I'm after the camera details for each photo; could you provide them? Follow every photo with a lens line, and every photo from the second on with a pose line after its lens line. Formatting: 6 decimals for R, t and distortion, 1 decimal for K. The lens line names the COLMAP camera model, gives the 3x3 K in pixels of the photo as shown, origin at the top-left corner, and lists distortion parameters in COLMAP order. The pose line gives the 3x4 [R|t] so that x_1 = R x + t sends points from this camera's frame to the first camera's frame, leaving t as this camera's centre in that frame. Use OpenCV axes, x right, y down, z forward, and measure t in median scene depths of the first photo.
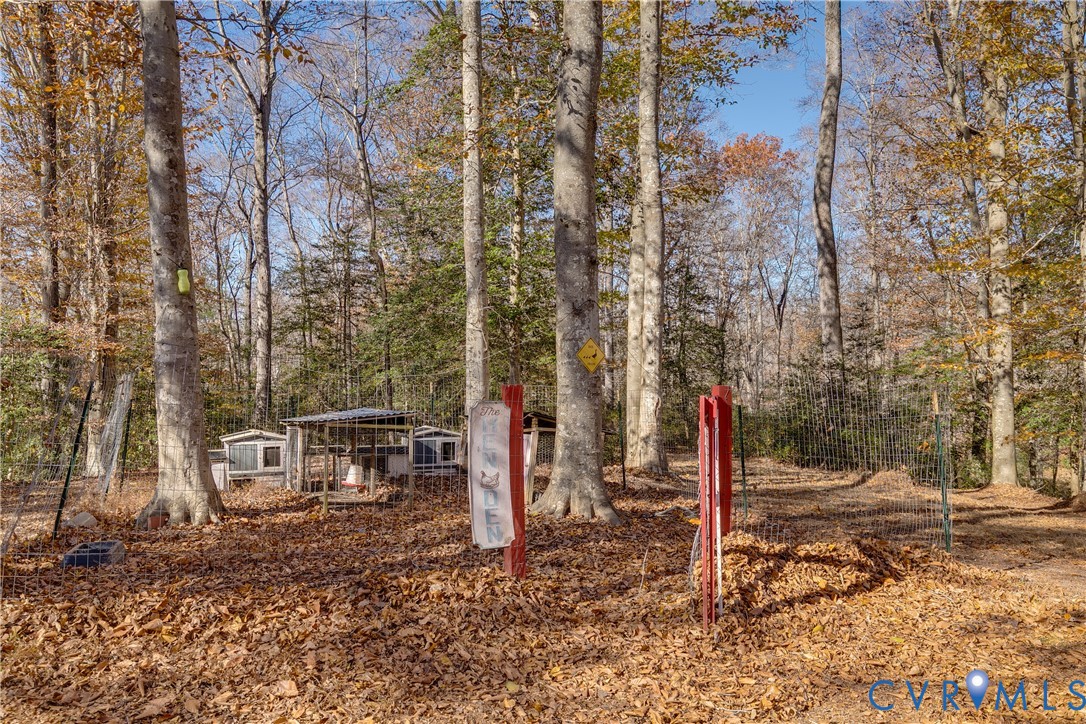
lens RADIAL K [[856.0, 0, 542.8], [0, 856.0, 365.4], [0, 0, 1]] dist [-0.007612, -0.006388]
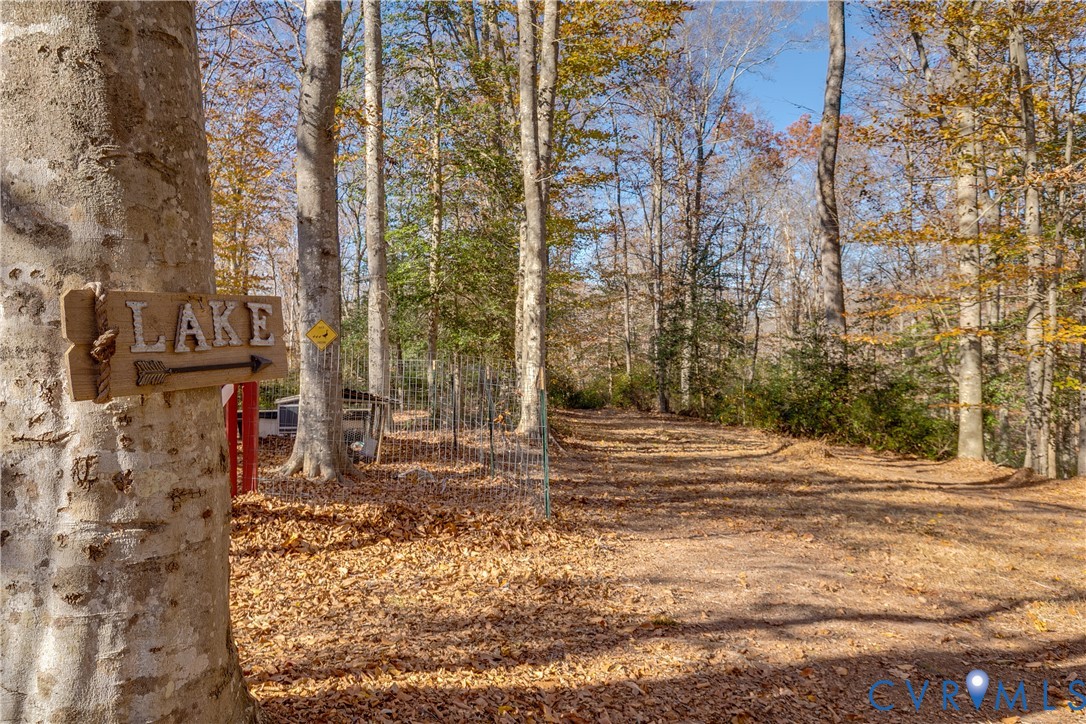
lens RADIAL K [[775.0, 0, 542.9], [0, 775.0, 358.5], [0, 0, 1]] dist [-0.010889, -0.001296]
pose [[0.975676, -0.001417, -0.219212, 0.331400], [0.006913, 0.999681, 0.024306, -0.001945], [0.219107, -0.025230, 0.975374, 0.028784]]
